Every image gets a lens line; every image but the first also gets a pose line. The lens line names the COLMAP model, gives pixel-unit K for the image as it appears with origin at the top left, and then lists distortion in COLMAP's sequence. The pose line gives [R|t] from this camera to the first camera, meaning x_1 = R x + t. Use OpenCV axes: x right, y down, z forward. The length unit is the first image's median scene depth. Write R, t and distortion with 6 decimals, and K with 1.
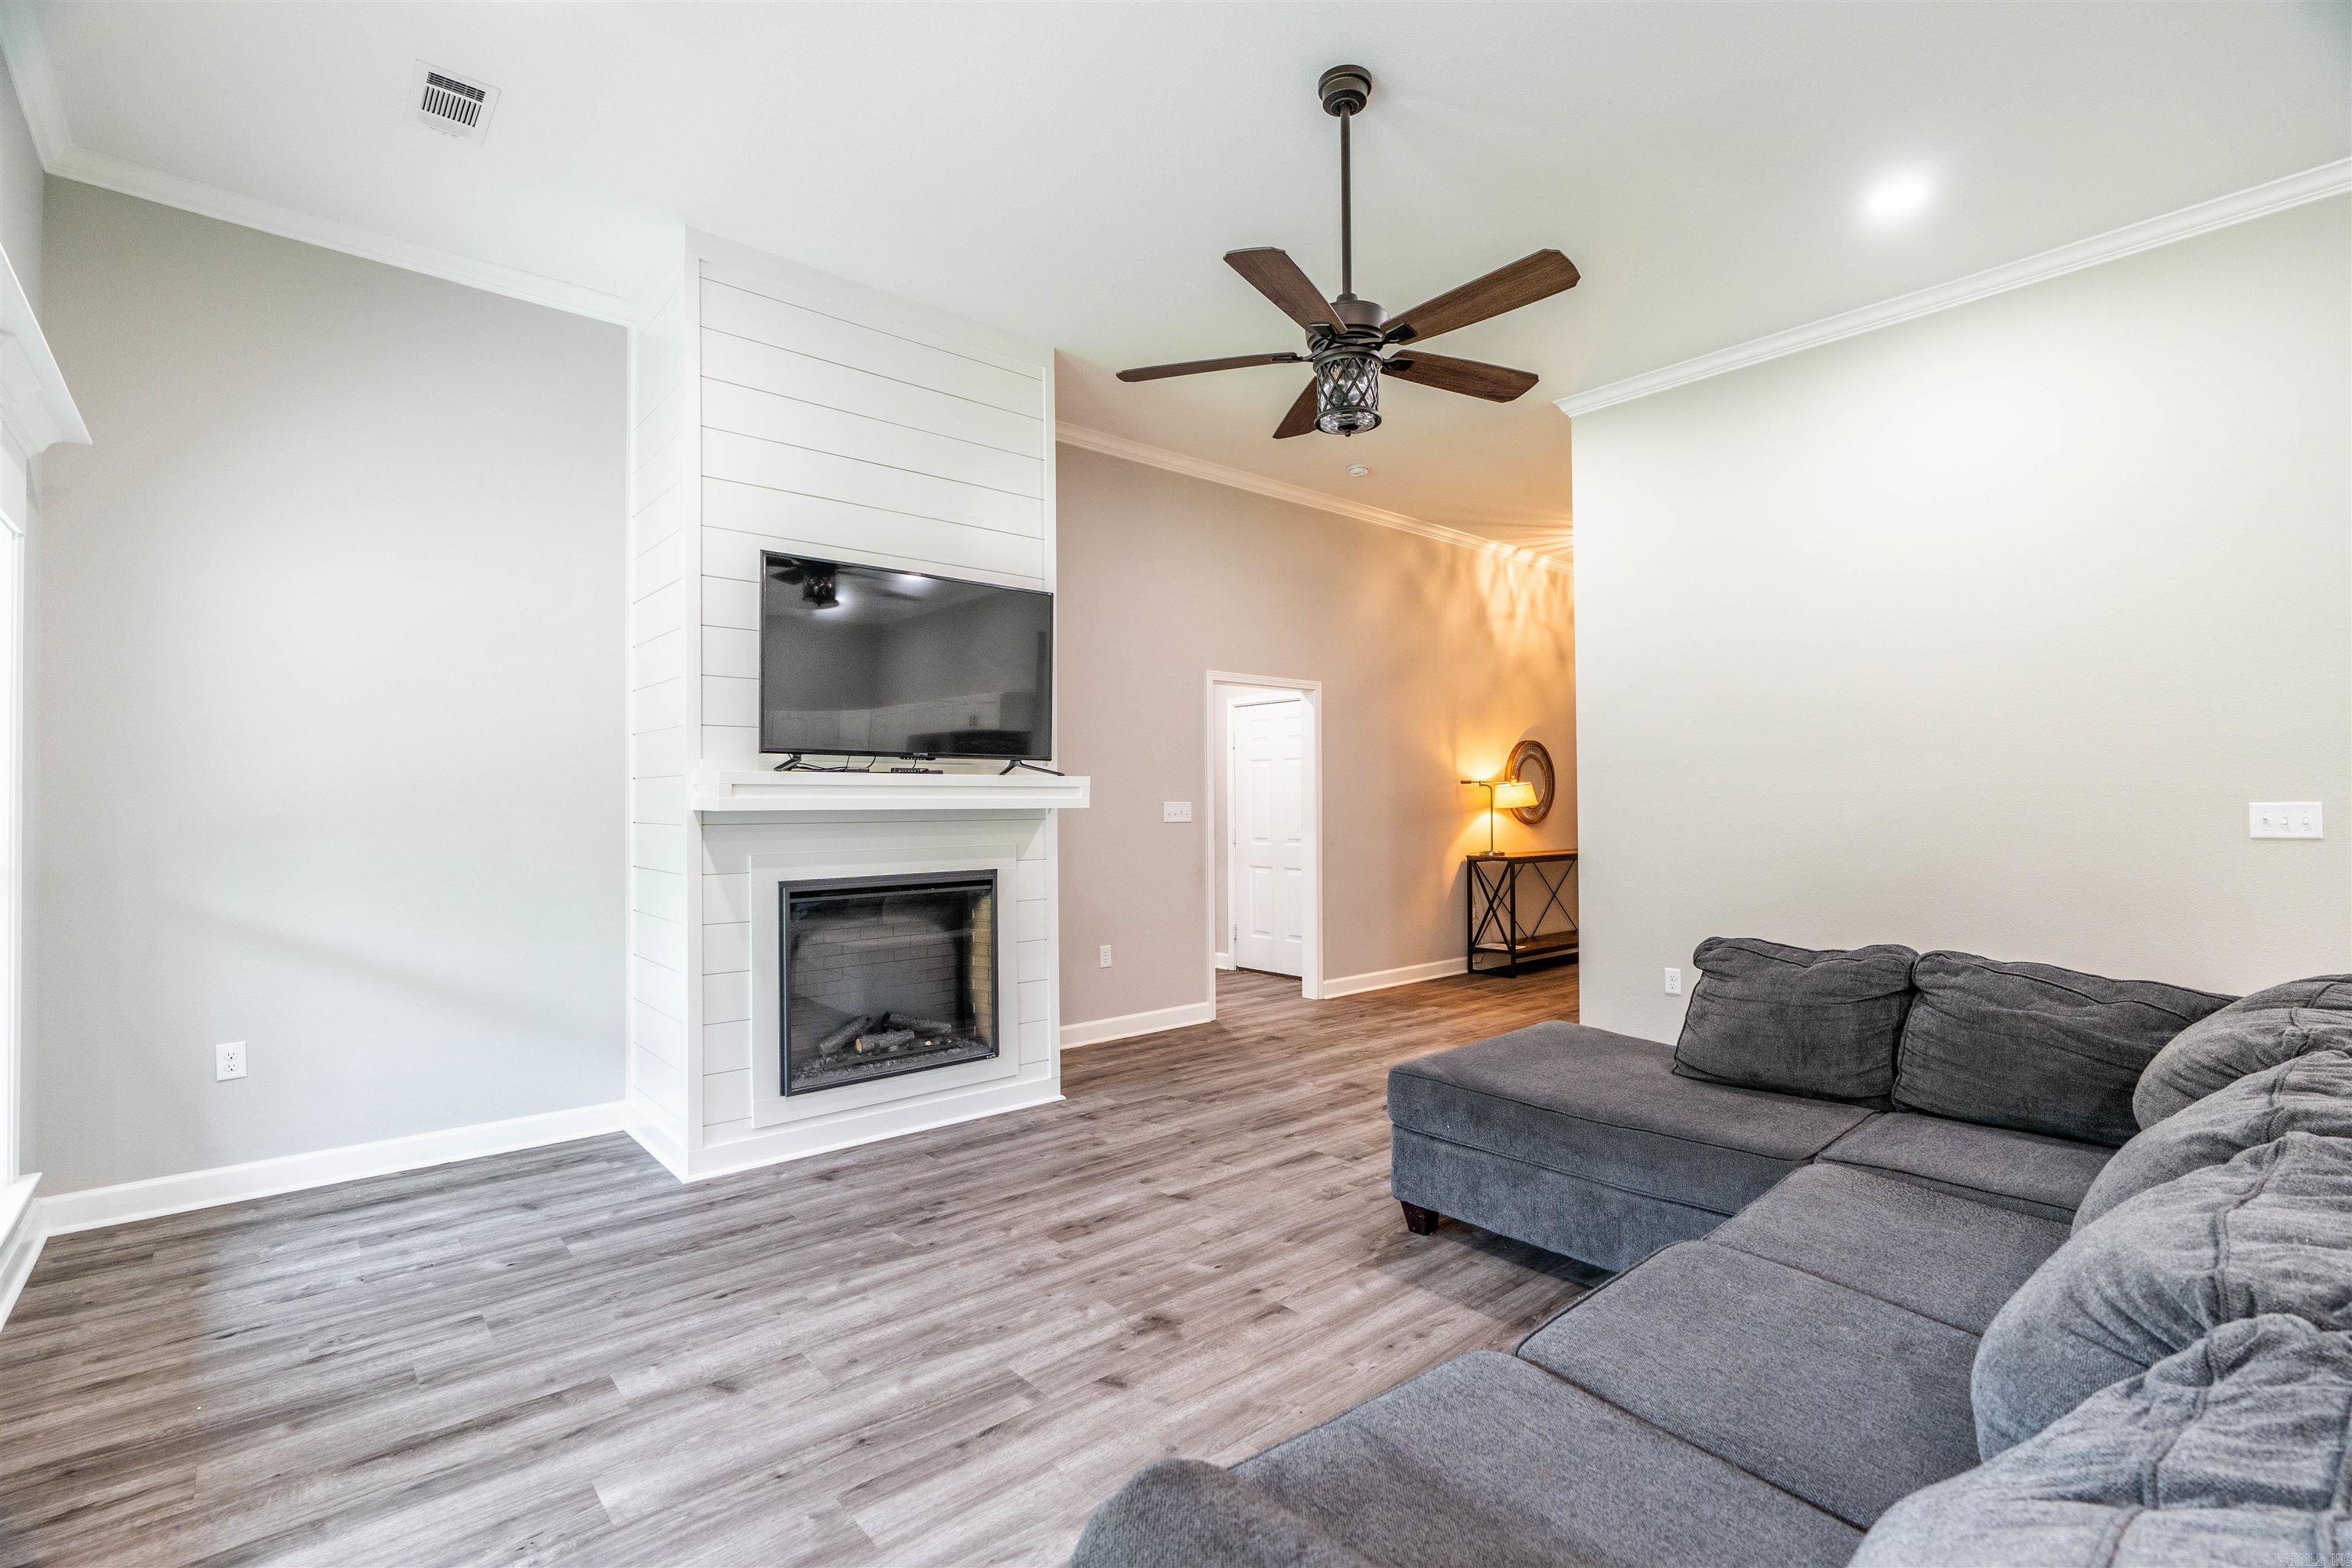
lens RADIAL K [[1070.9, 0, 1175.0], [0, 1070.9, 769.5], [0, 0, 1]] dist [-0.011669, 0.003693]
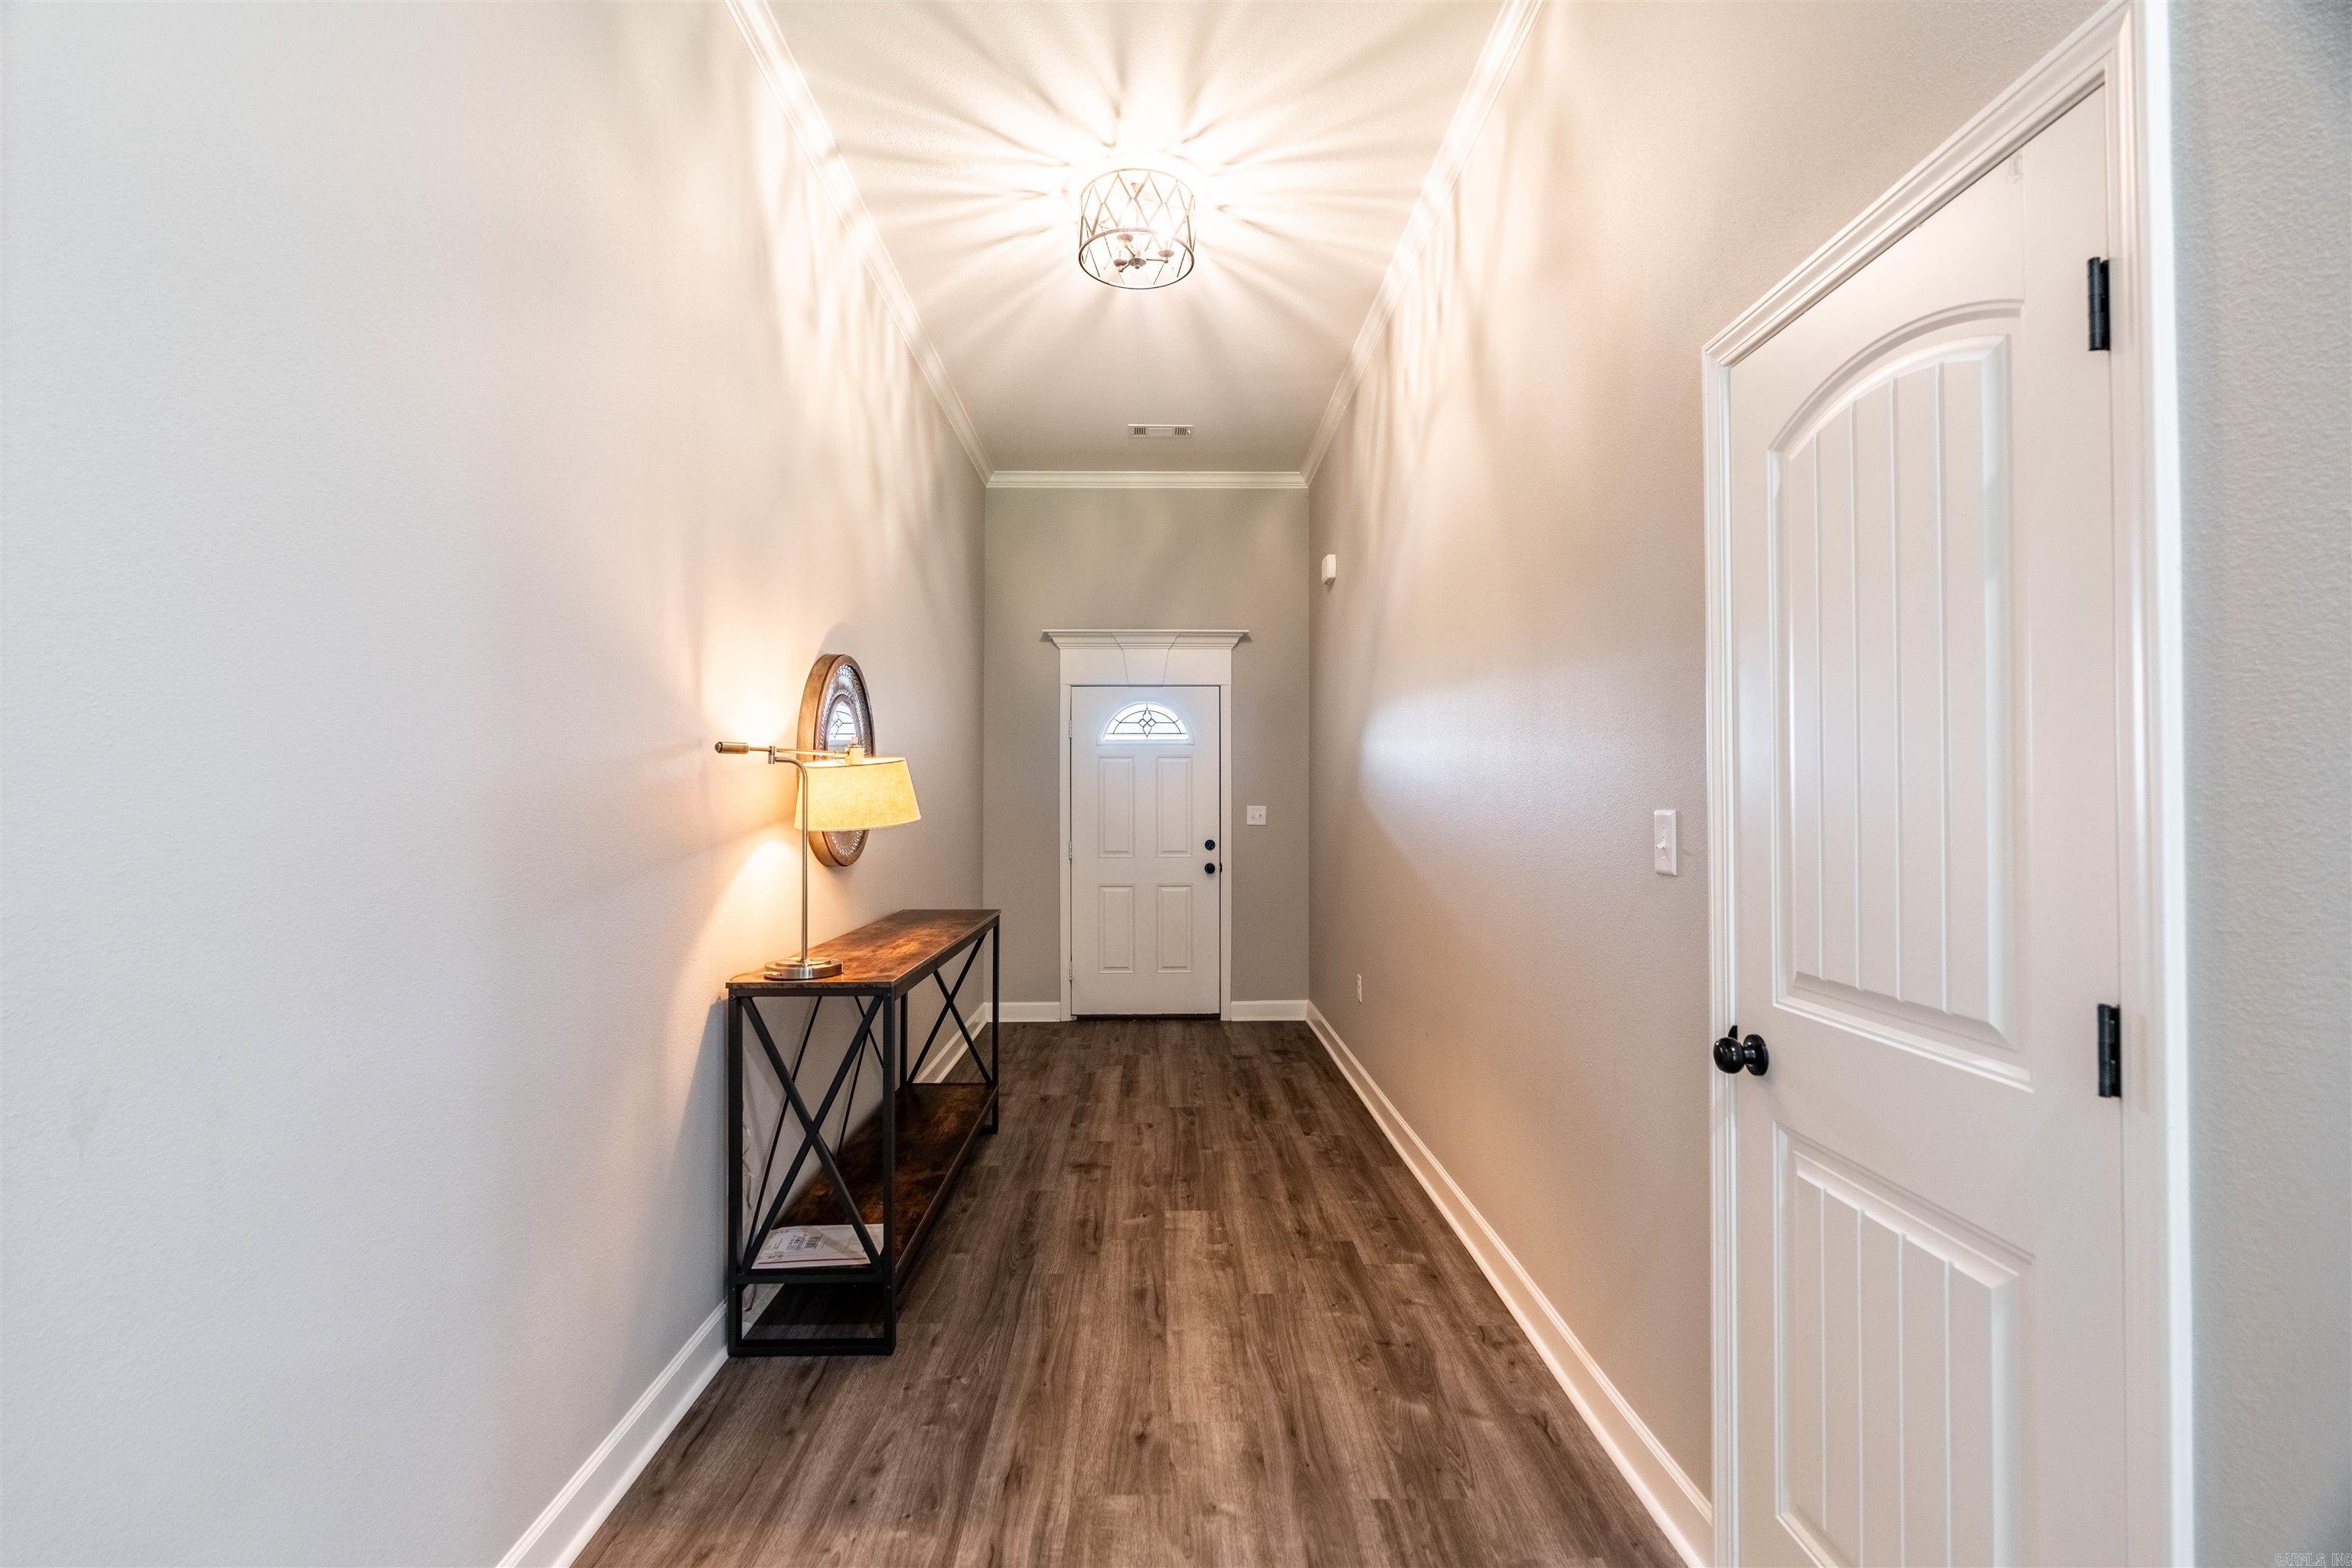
lens RADIAL K [[1070.9, 0, 1179.2], [0, 1070.9, 785.9], [0, 0, 1]] dist [-0.011669, 0.003693]
pose [[0.631523, 0.017977, 0.775149, 0.227085], [-0.025027, 0.999683, -0.002795, 0.040270], [-0.774953, -0.017634, 0.631772, 1.395763]]
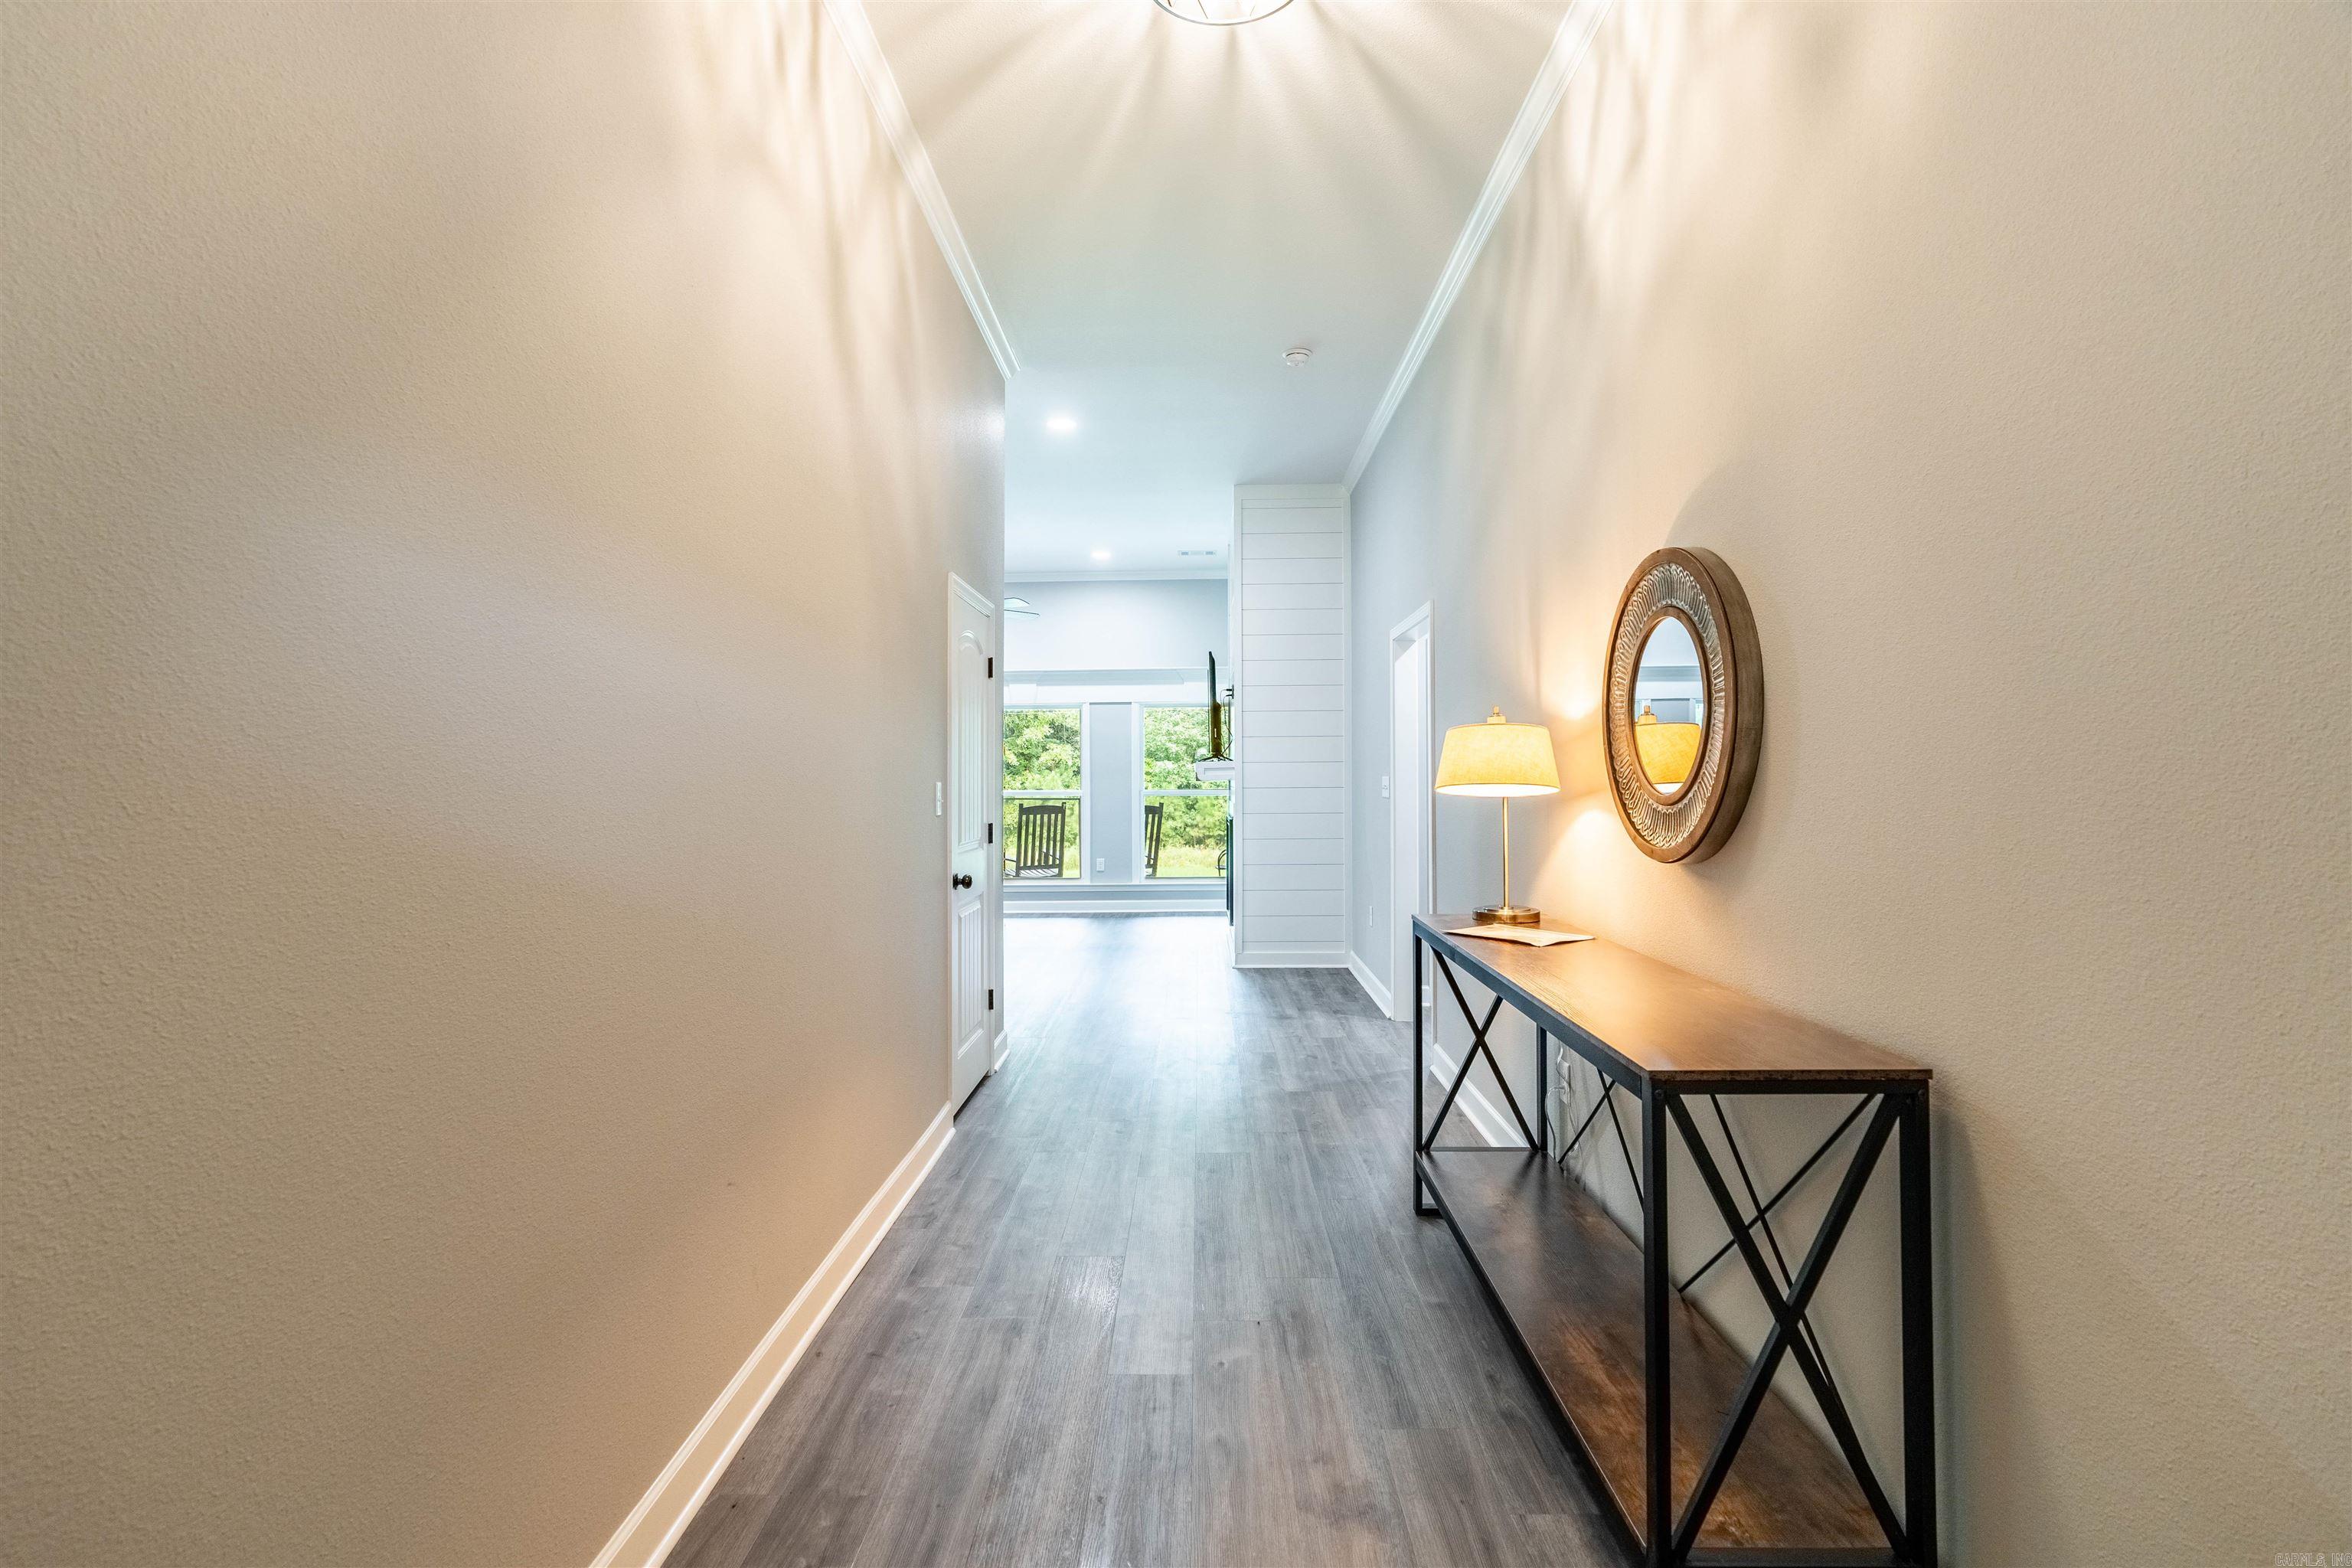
lens RADIAL K [[1070.9, 0, 1154.7], [0, 1070.9, 787.6], [0, 0, 1]] dist [-0.011669, 0.003693]
pose [[-0.679630, 0.016554, -0.733368, 1.264425], [0.031392, 0.999486, -0.006531, 0.061358], [0.732883, -0.027460, -0.679800, 2.277594]]
